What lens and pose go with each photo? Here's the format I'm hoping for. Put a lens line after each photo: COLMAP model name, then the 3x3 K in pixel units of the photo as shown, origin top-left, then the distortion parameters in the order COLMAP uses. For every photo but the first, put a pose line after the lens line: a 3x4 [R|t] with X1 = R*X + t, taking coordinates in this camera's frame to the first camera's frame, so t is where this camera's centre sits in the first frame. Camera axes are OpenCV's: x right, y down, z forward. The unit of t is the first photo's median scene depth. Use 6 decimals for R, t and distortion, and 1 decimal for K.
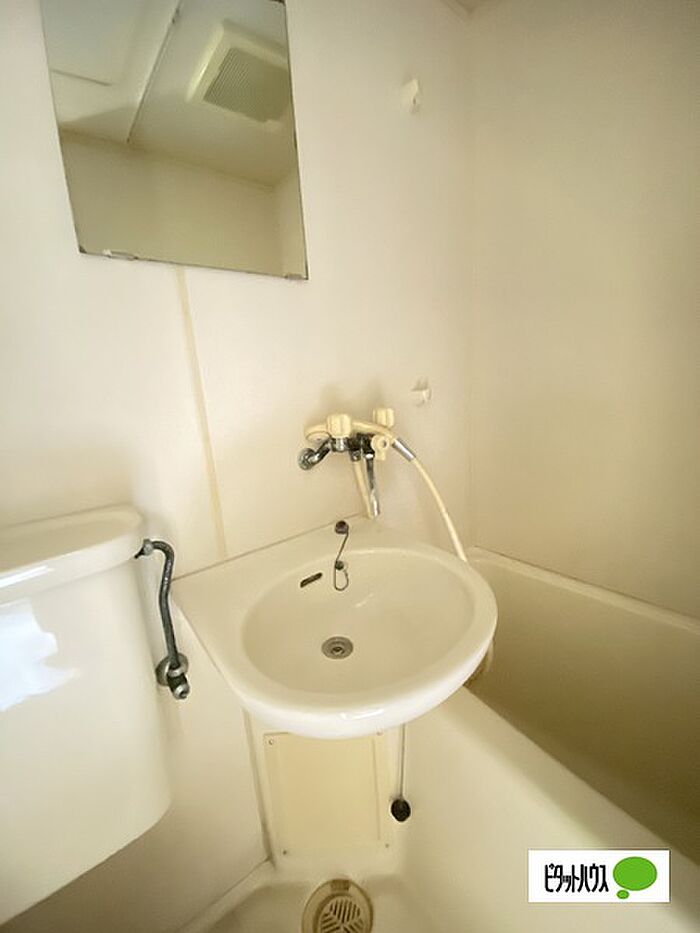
lens RADIAL K [[378.2, 0, 349.1], [0, 378.2, 457.6], [0, 0, 1]] dist [-0.000511, -0.005214]
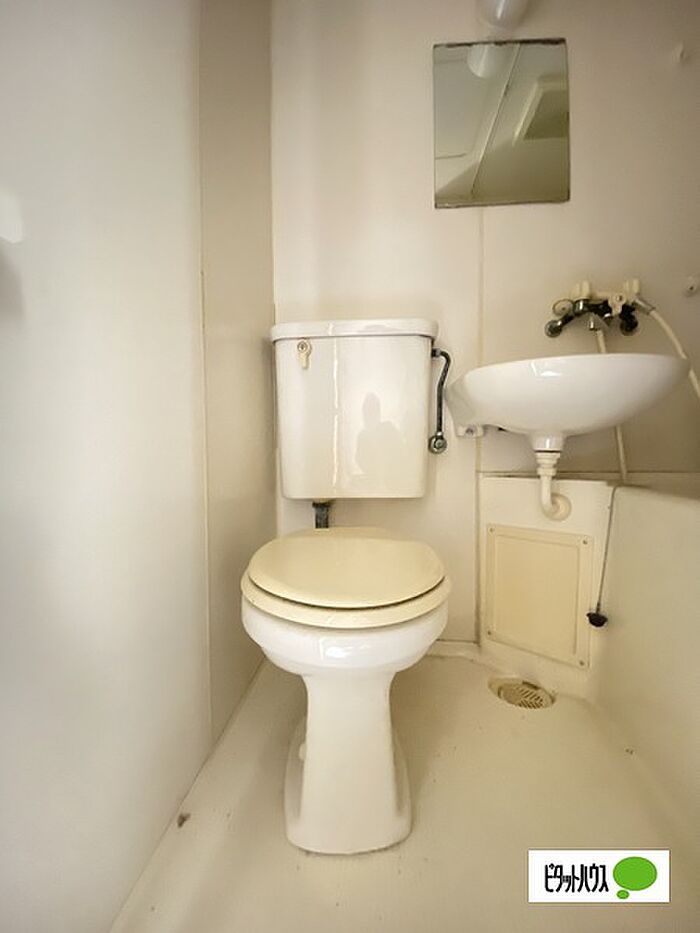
lens RADIAL K [[378.2, 0, 357.3], [0, 378.2, 467.7], [0, 0, 1]] dist [-0.000511, -0.005214]
pose [[0.727413, 0.085714, -0.680826, 0.340205], [-0.194061, 0.977361, -0.084294, 0.741606], [0.658188, 0.193438, 0.727579, -0.335580]]
